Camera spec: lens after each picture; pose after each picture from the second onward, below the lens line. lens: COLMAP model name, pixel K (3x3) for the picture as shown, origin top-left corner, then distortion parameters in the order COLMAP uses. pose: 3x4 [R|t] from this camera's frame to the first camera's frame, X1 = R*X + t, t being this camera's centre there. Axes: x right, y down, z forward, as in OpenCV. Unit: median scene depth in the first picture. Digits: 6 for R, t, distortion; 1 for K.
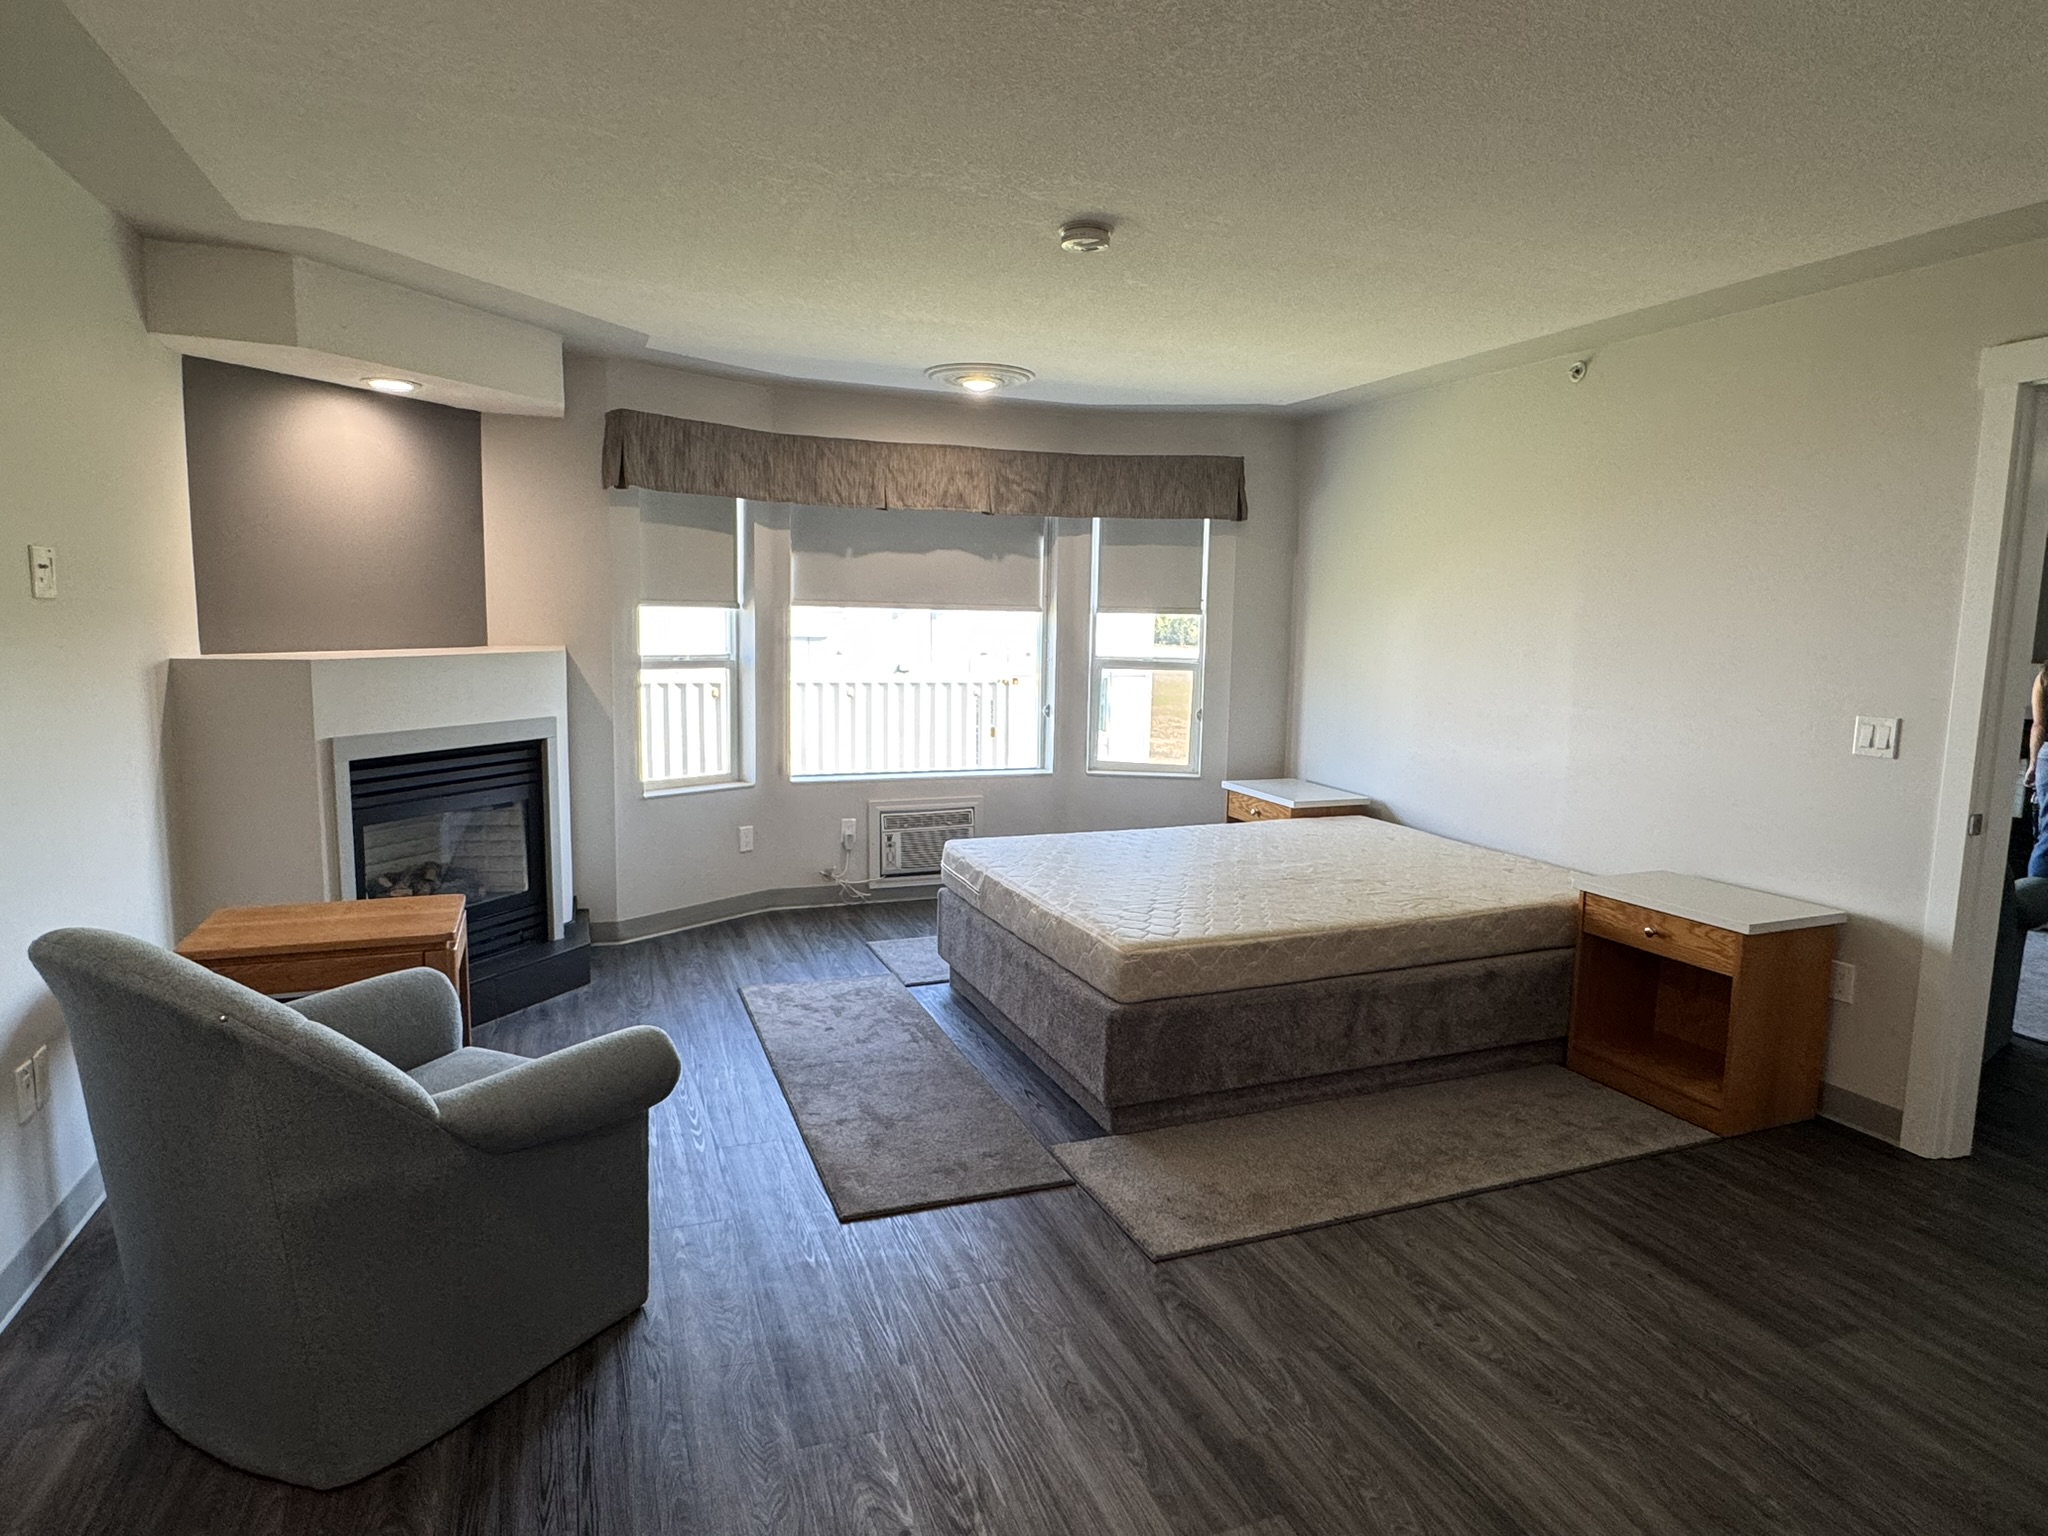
lens RADIAL K [[1180.5, 0, 1023.1], [0, 1180.5, 763.3], [0, 0, 1]] dist [-0.043915, -0.000364]
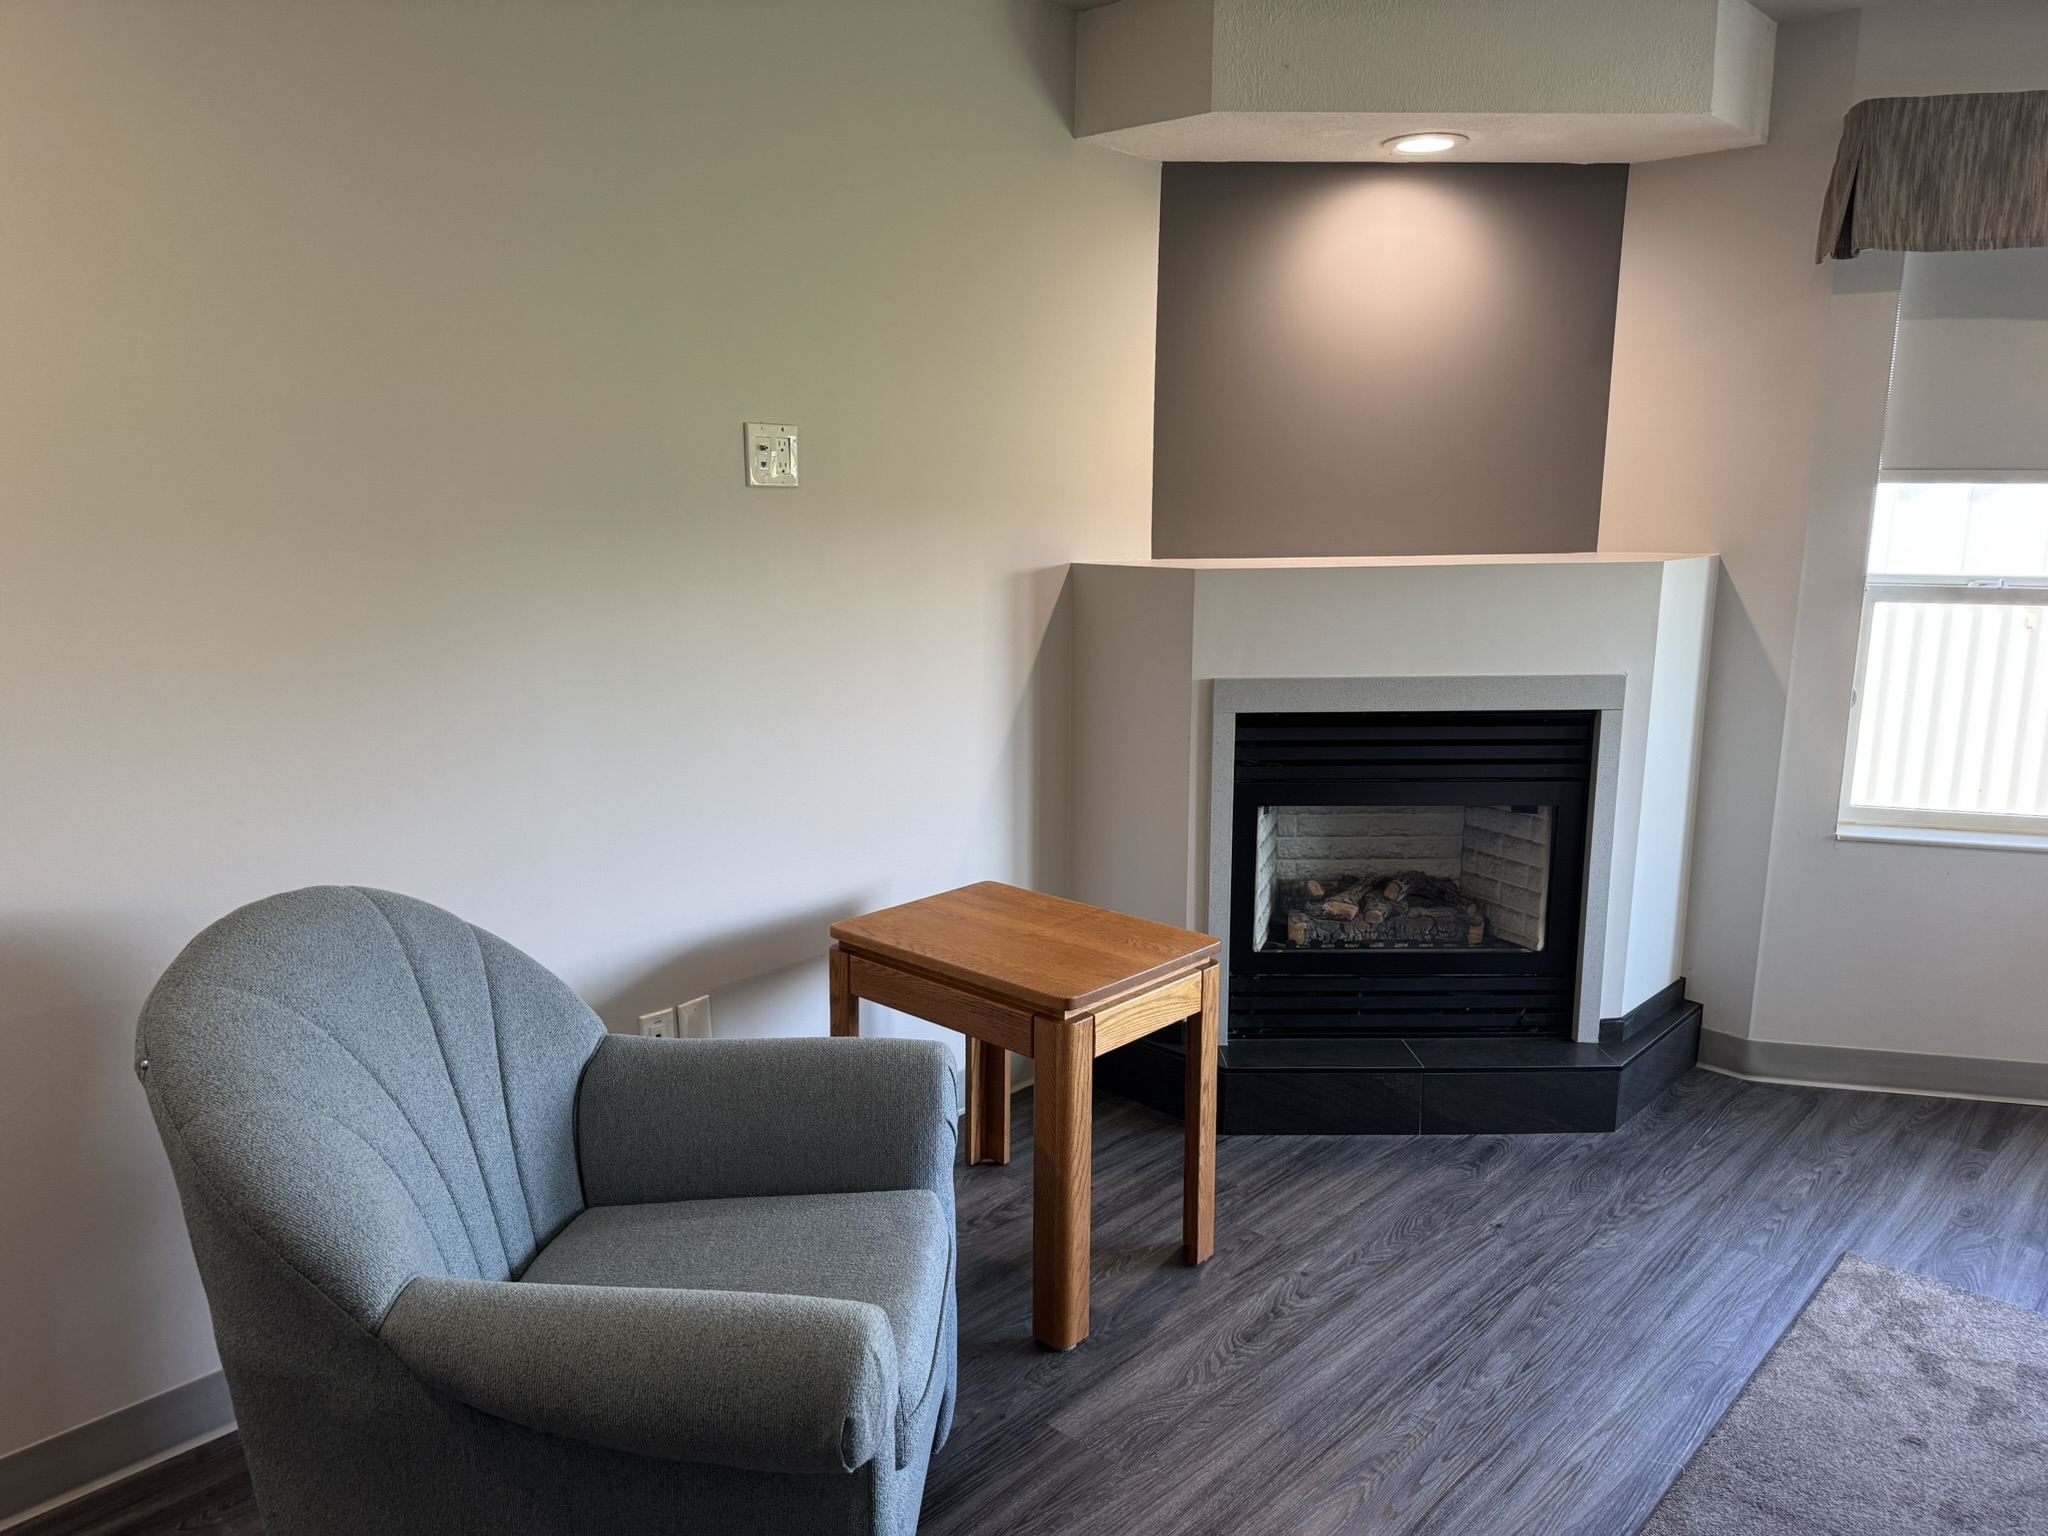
lens RADIAL K [[1455.6, 0, 1020.9], [0, 1455.6, 768.8], [0, 0, 1]] dist [0.019731, -0.011739]
pose [[0.434659, 0.151124, -0.887825, 0.124598], [-0.101897, 0.987742, 0.118246, -0.048530], [0.894812, 0.039070, 0.444730, 0.399049]]
